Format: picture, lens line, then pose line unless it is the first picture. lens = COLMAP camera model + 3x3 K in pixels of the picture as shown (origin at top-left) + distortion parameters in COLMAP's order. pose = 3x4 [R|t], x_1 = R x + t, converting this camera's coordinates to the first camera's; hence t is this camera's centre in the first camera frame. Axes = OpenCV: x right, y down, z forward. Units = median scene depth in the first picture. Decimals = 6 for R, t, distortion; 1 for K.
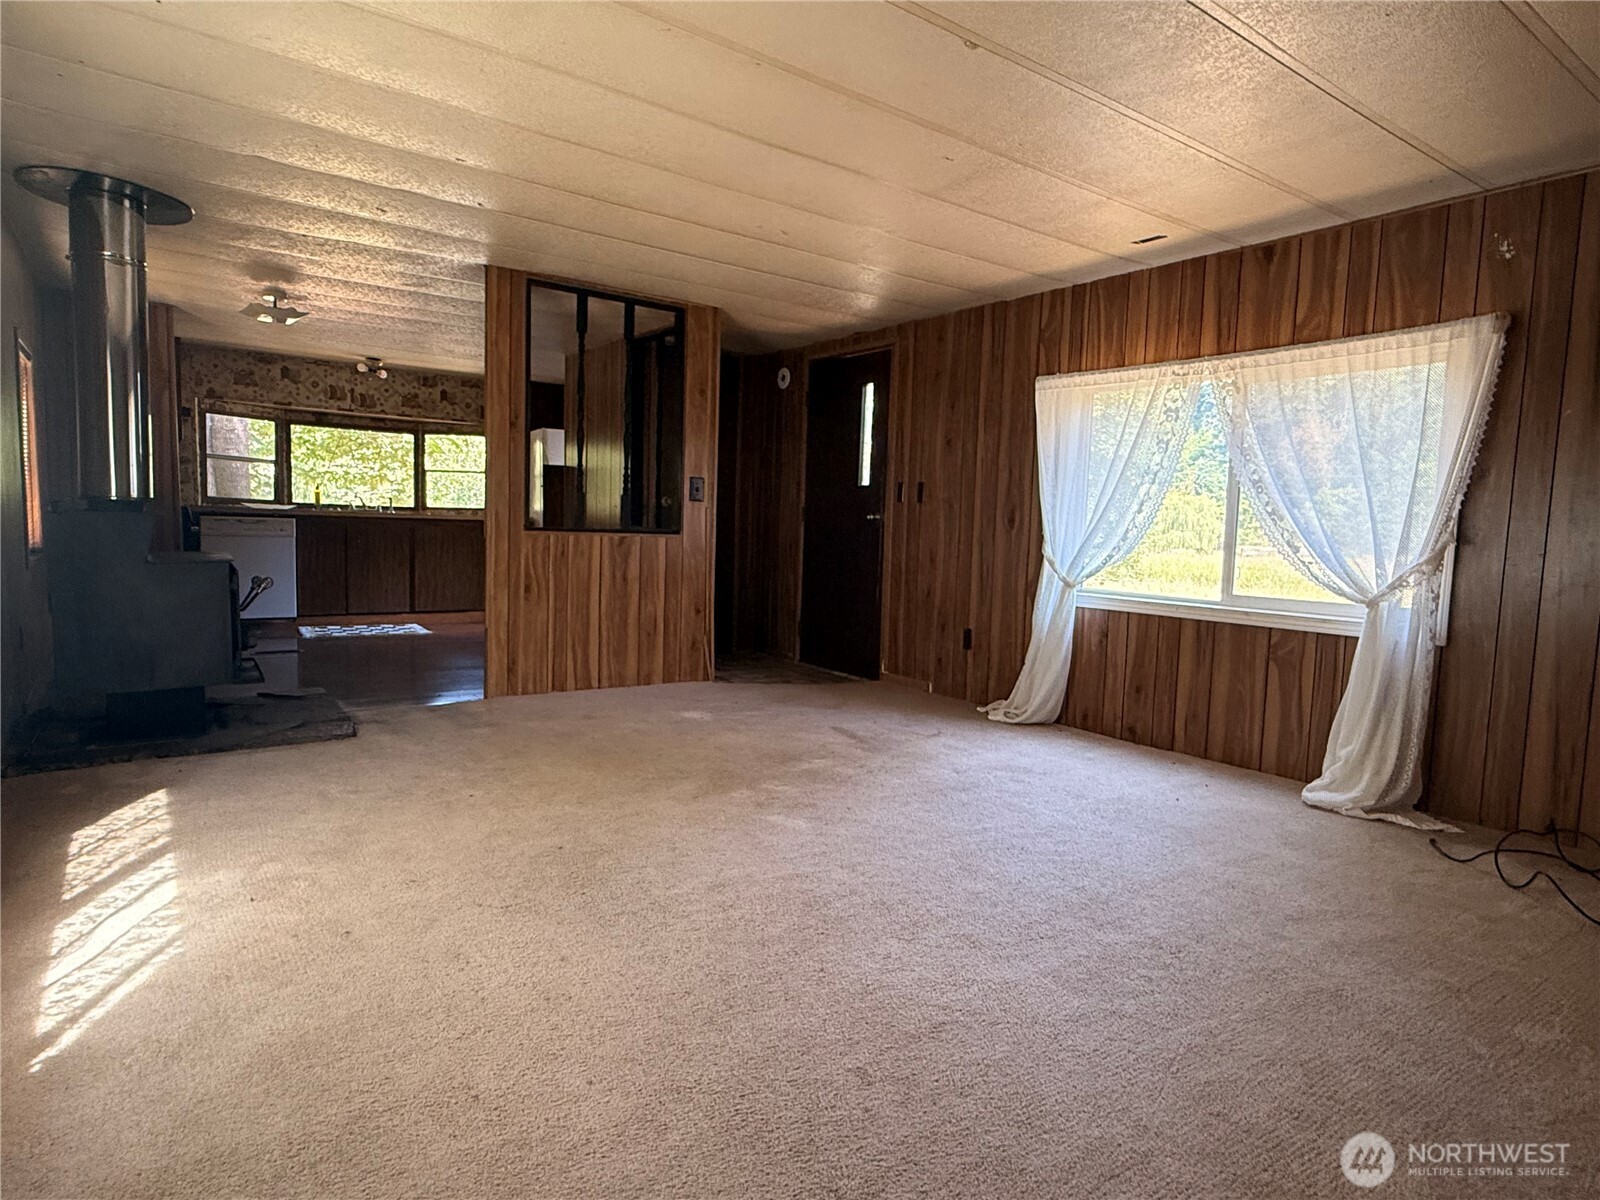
lens RADIAL K [[901.2, 0, 798.3], [0, 901.2, 597.0], [0, 0, 1]] dist [-0.003154, 0.002057]
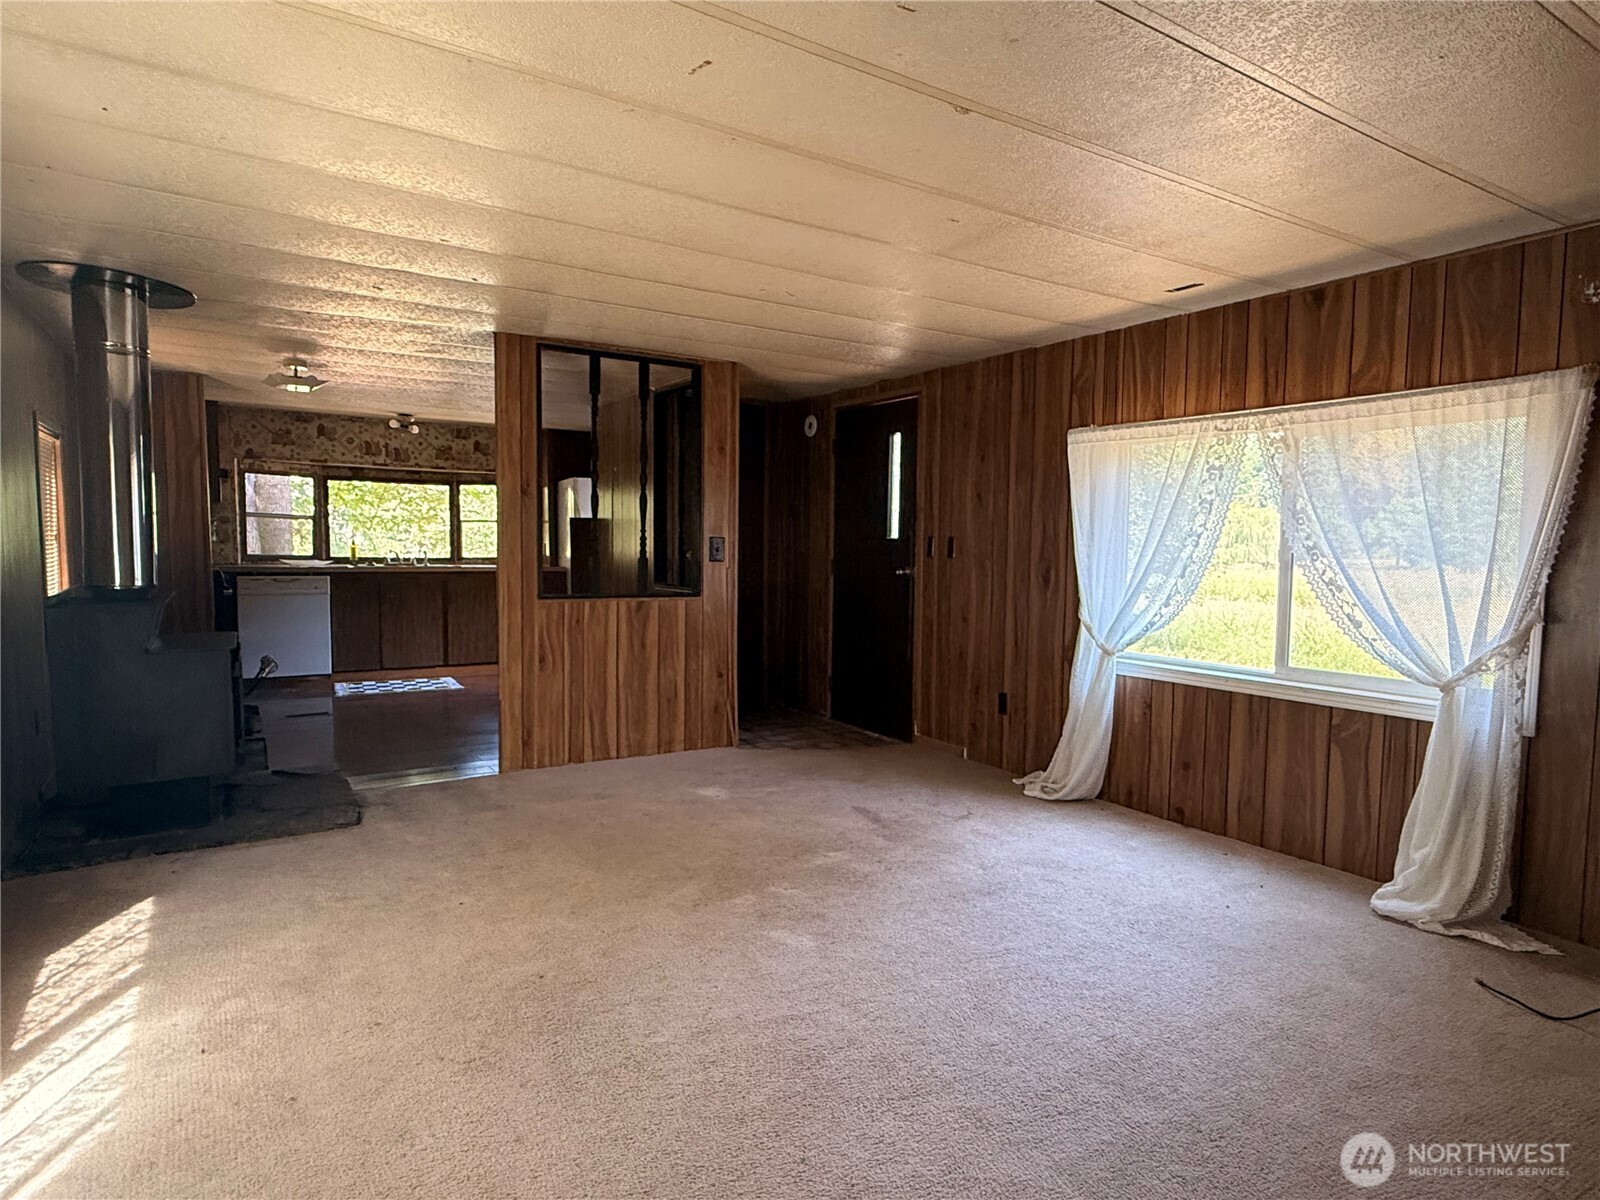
lens RADIAL K [[901.2, 0, 793.8], [0, 901.2, 599.4], [0, 0, 1]] dist [-0.003154, 0.002057]
pose [[0.997760, -0.015368, -0.065108, 0.044469], [0.014146, 0.999716, -0.019183, -0.064049], [0.065384, 0.018219, 0.997694, 0.057290]]
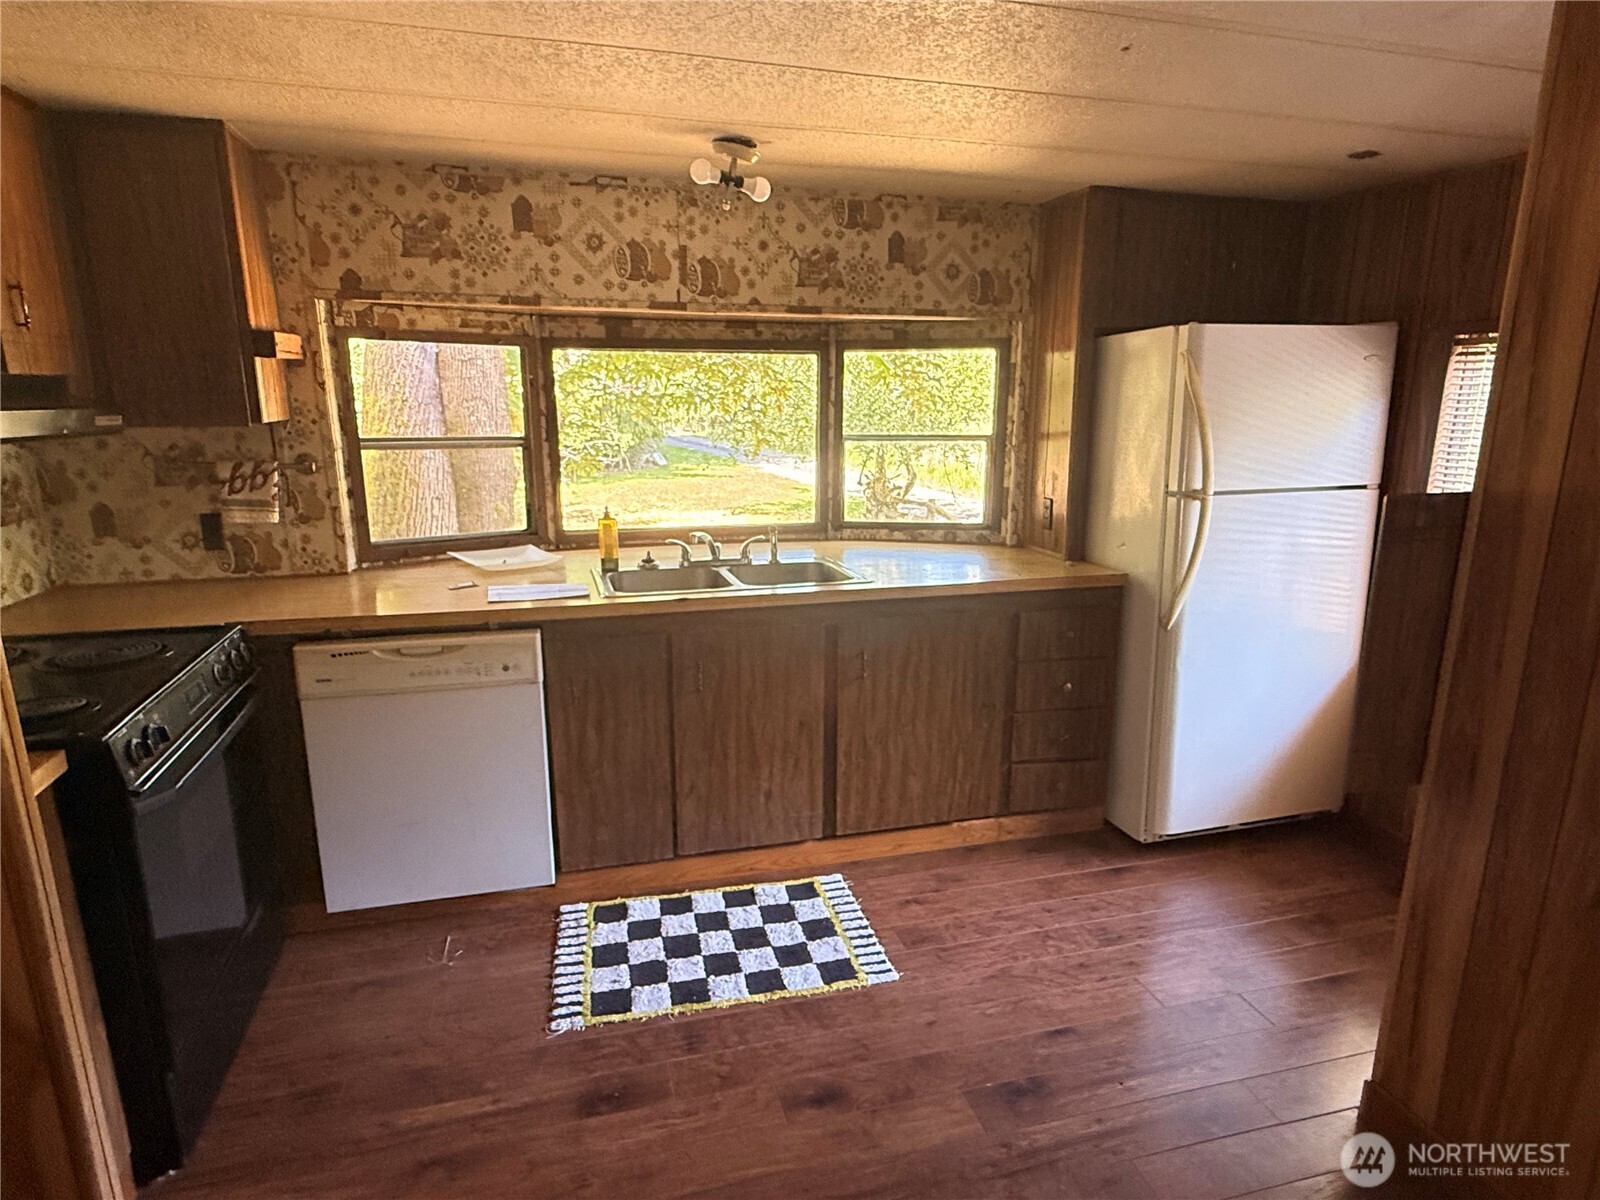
lens RADIAL K [[901.2, 0, 792.8], [0, 901.2, 600.5], [0, 0, 1]] dist [-0.003154, 0.002057]
pose [[0.934208, 0.052980, -0.352774, -0.630168], [-0.002114, 0.989715, 0.143039, -0.280644], [0.356723, -0.132882, 0.924711, 1.312779]]
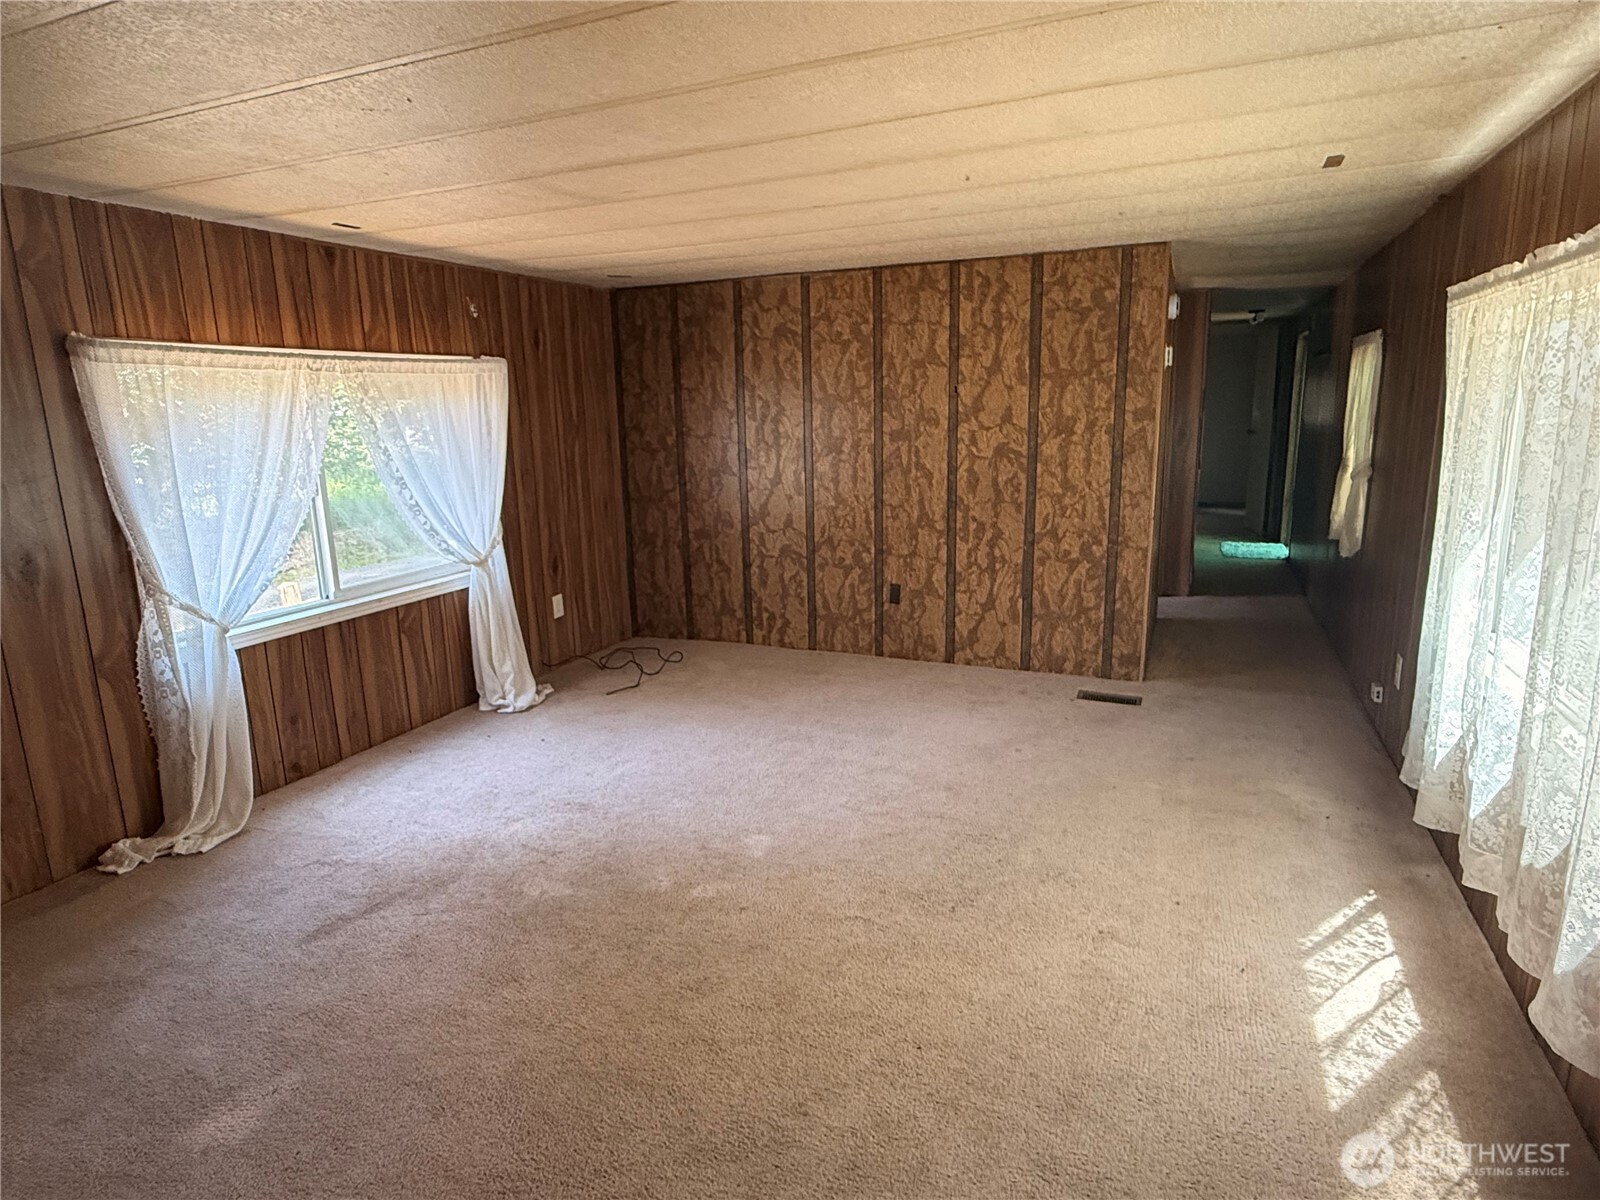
lens RADIAL K [[901.2, 0, 800.1], [0, 901.2, 604.1], [0, 0, 1]] dist [-0.003154, 0.002057]
pose [[-0.507426, -0.204900, 0.836980, -0.673933], [0.082347, 0.955341, 0.283799, -0.246214], [-0.857752, 0.212929, -0.467892, 1.093398]]
